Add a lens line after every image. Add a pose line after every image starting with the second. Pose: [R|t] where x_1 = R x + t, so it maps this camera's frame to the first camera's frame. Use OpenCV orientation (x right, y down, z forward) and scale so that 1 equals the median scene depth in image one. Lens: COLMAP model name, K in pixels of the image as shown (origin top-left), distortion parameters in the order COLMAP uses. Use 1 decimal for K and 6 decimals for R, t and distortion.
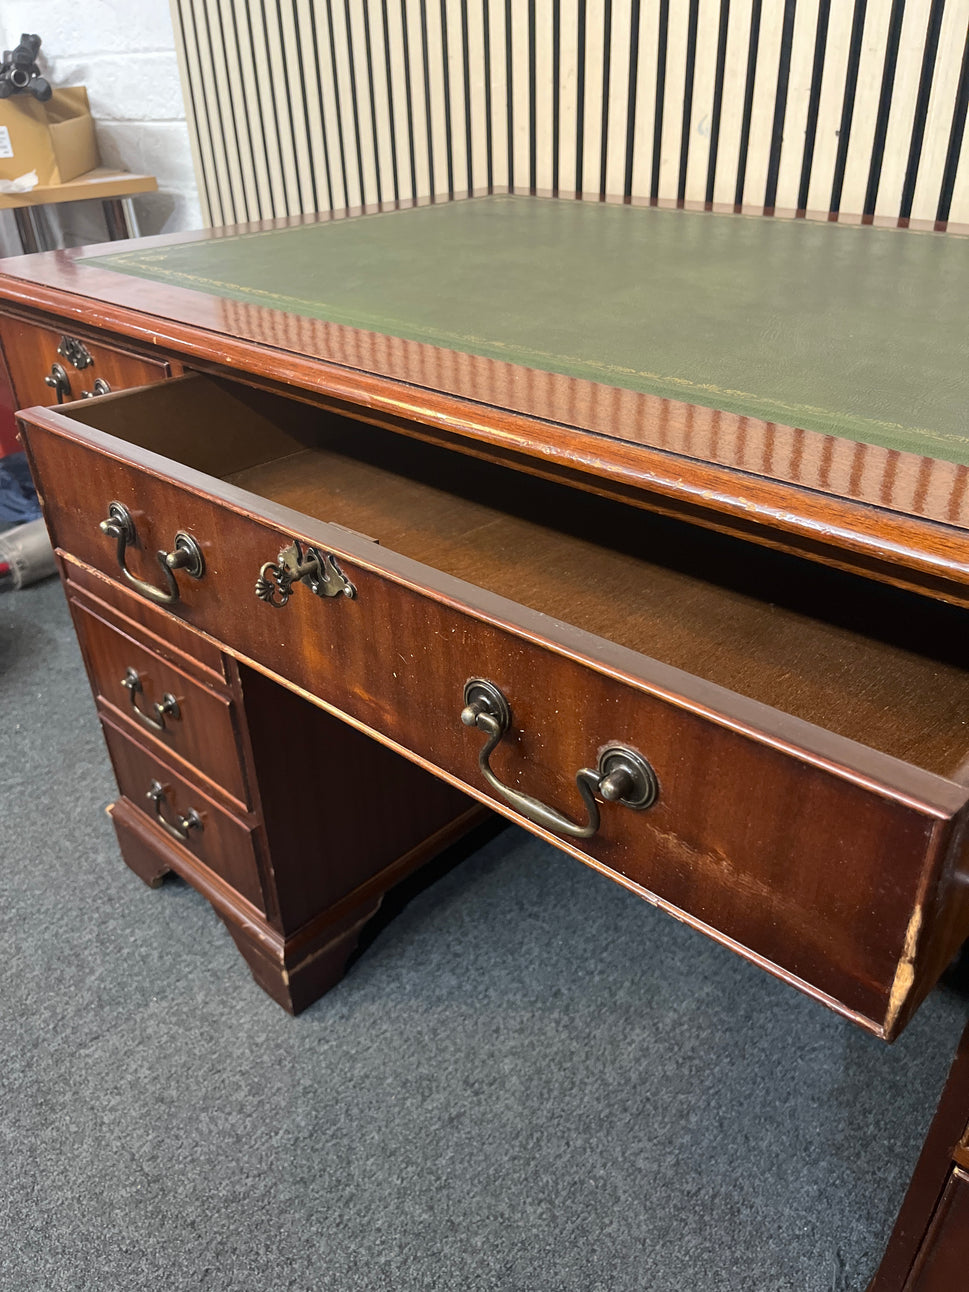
lens RADIAL K [[994.9, 0, 484.5], [0, 994.9, 646.0], [0, 0, 1]] dist [0.002189, -0.003887]
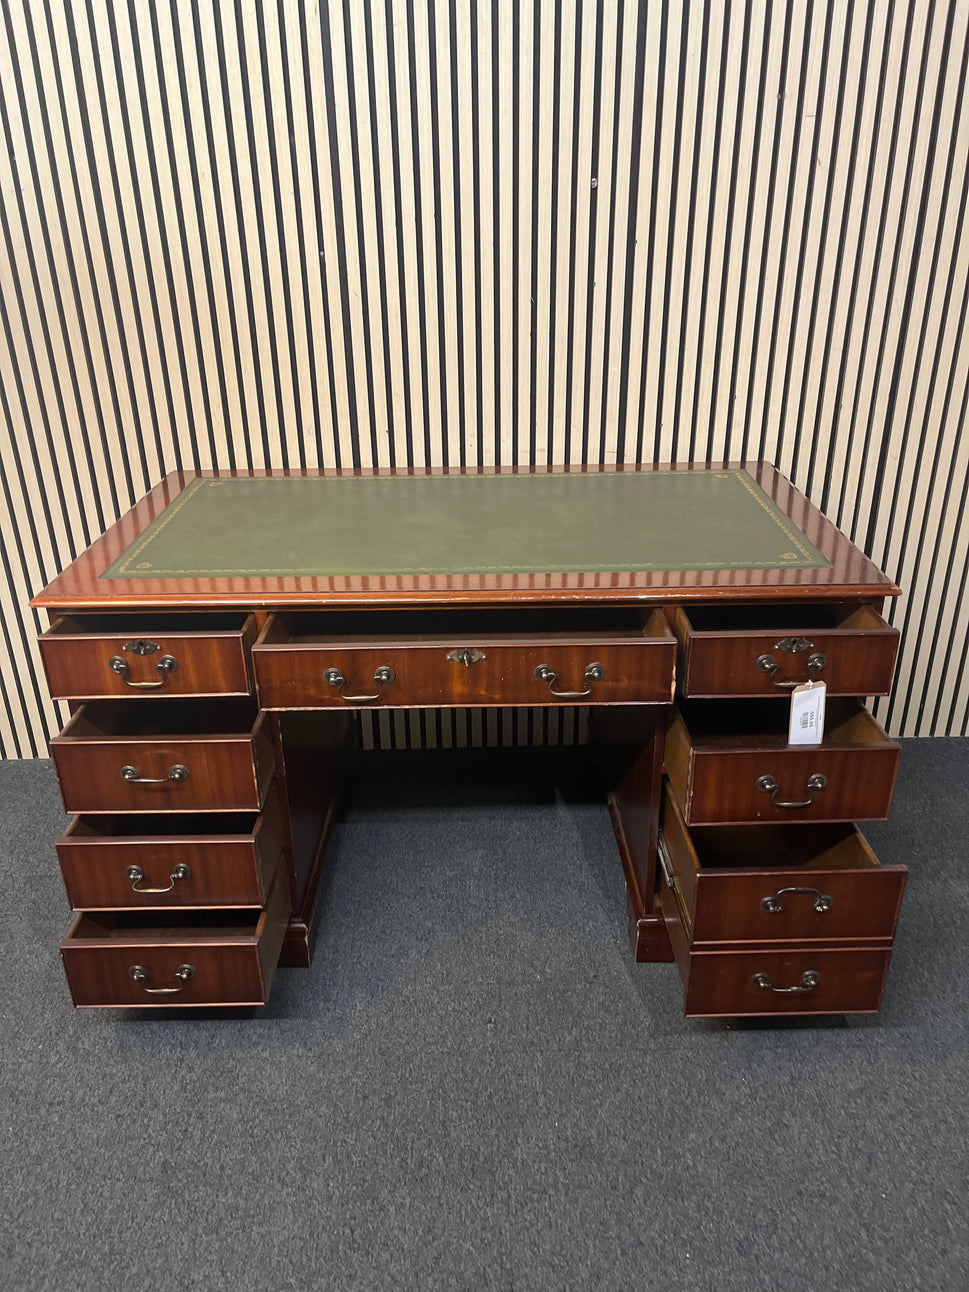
lens RADIAL K [[952.4, 0, 477.9], [0, 952.4, 646.3], [0, 0, 1]] dist [0.070661, -0.111224]
pose [[0.733184, -0.279743, 0.619826, -0.918091], [0.349804, 0.936779, 0.009013, -0.055872], [-0.583162, 0.210210, 0.784687, -0.608962]]
